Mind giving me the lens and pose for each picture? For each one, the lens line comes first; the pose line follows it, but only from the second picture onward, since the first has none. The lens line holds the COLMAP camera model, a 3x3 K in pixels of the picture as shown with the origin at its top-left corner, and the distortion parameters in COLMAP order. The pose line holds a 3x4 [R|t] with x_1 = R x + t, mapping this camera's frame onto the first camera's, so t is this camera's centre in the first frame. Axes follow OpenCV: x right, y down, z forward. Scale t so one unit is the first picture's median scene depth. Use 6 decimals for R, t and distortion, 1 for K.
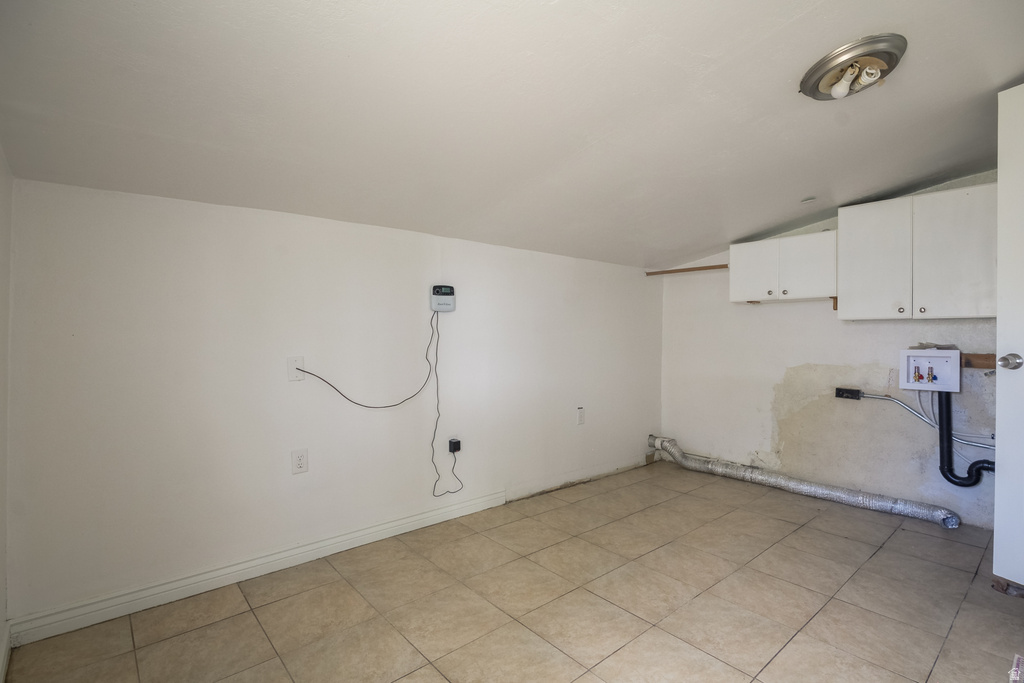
lens RADIAL K [[487.6, 0, 512.0], [0, 487.6, 341.5], [0, 0, 1]] dist [-0.000248, 0.000095]
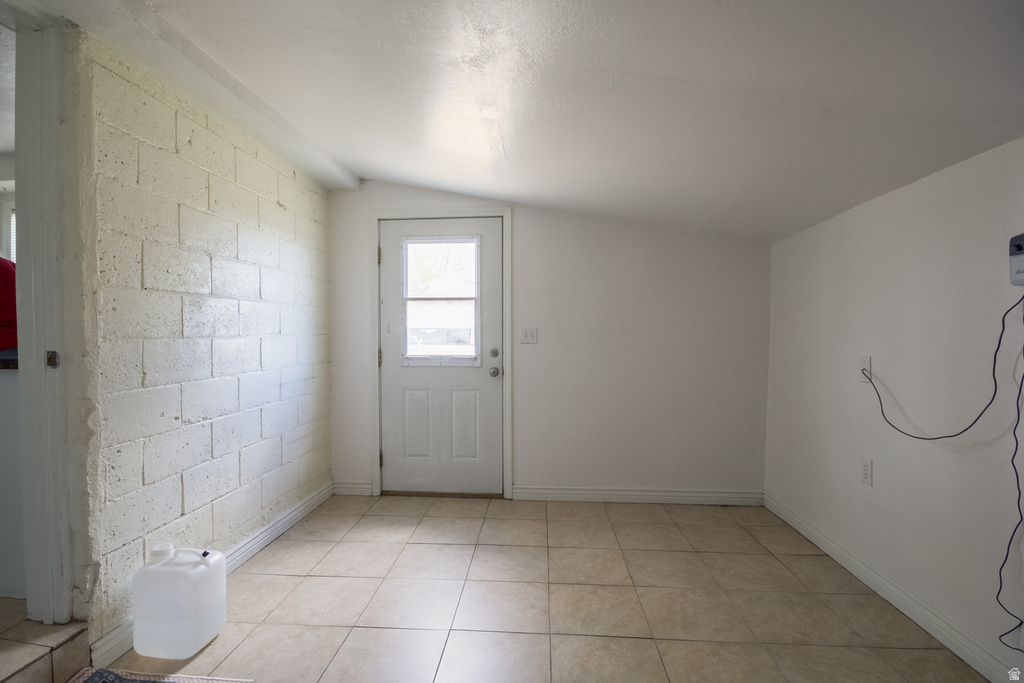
lens RADIAL K [[487.6, 0, 512.0], [0, 487.6, 341.5], [0, 0, 1]] dist [-0.000248, 0.000095]
pose [[-0.701578, 0.008314, -0.712545, 0.818667], [-0.005769, 0.999833, 0.017347, -0.014962], [0.712570, 0.016280, -0.701412, 1.383818]]
